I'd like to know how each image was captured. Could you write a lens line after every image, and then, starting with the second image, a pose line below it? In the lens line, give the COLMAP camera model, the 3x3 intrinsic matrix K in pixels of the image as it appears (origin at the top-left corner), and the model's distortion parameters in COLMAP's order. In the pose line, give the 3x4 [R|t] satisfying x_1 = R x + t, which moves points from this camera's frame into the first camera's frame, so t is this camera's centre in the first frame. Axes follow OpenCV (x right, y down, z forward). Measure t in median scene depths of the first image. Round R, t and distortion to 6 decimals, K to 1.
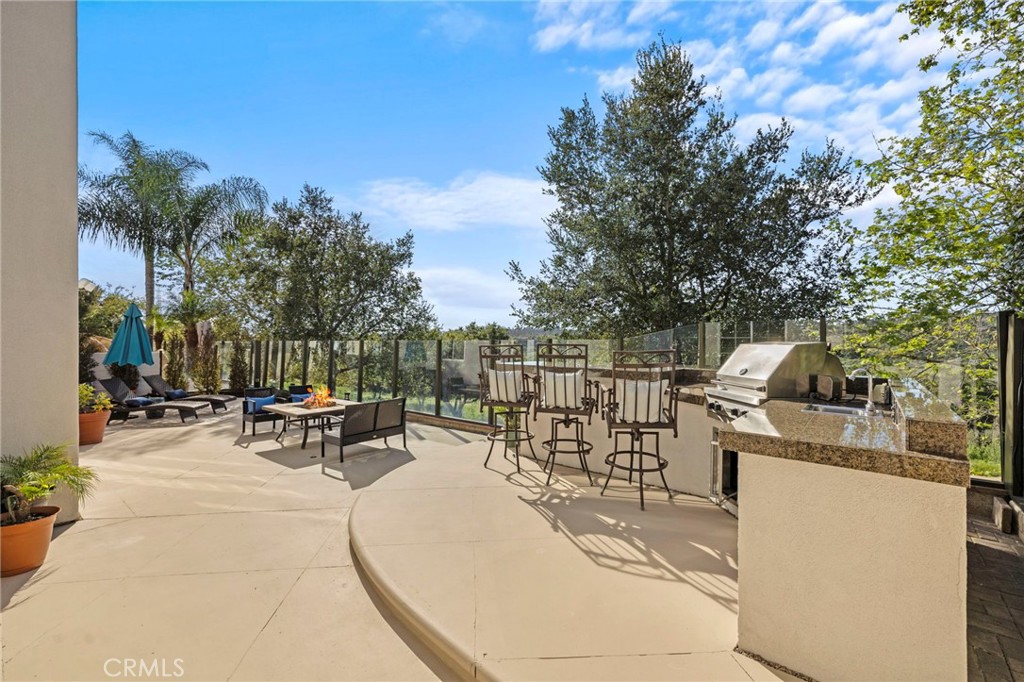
lens RADIAL K [[434.3, 0, 512.0], [0, 434.3, 341.0], [0, 0, 1]] dist [-0.002064, -0.000336]
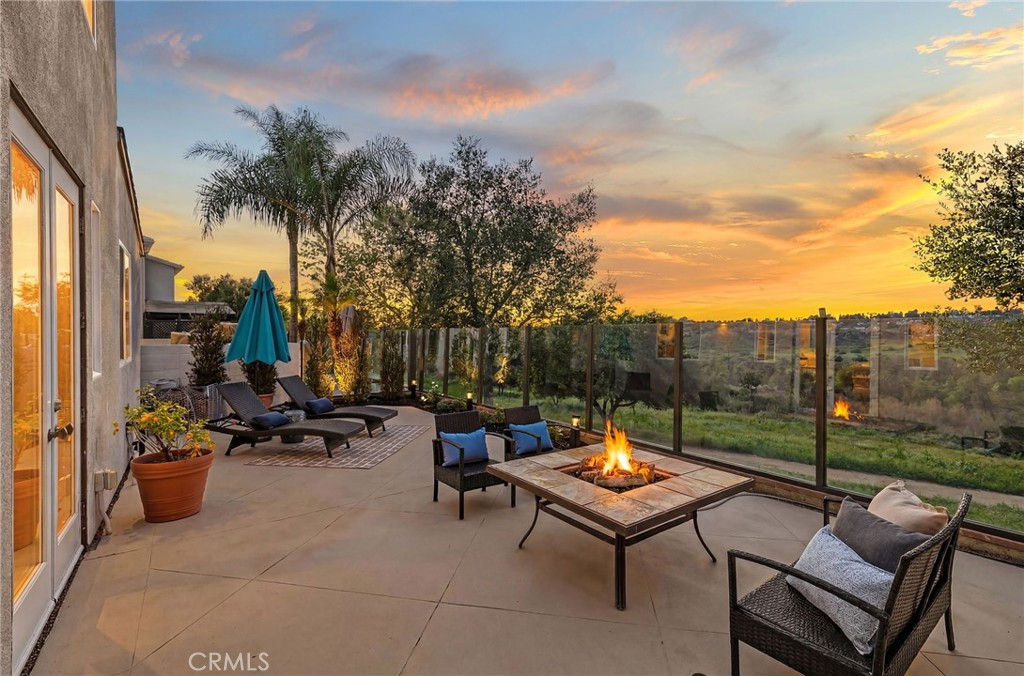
lens RADIAL K [[437.7, 0, 512.0], [0, 437.7, 338.0], [0, 0, 1]] dist [0.001626, 0.000048]
pose [[0.970826, 0.002731, -0.239771, -0.184301], [0.000531, 0.999908, 0.013539, 0.004410], [0.239786, -0.013272, 0.970735, 0.235271]]
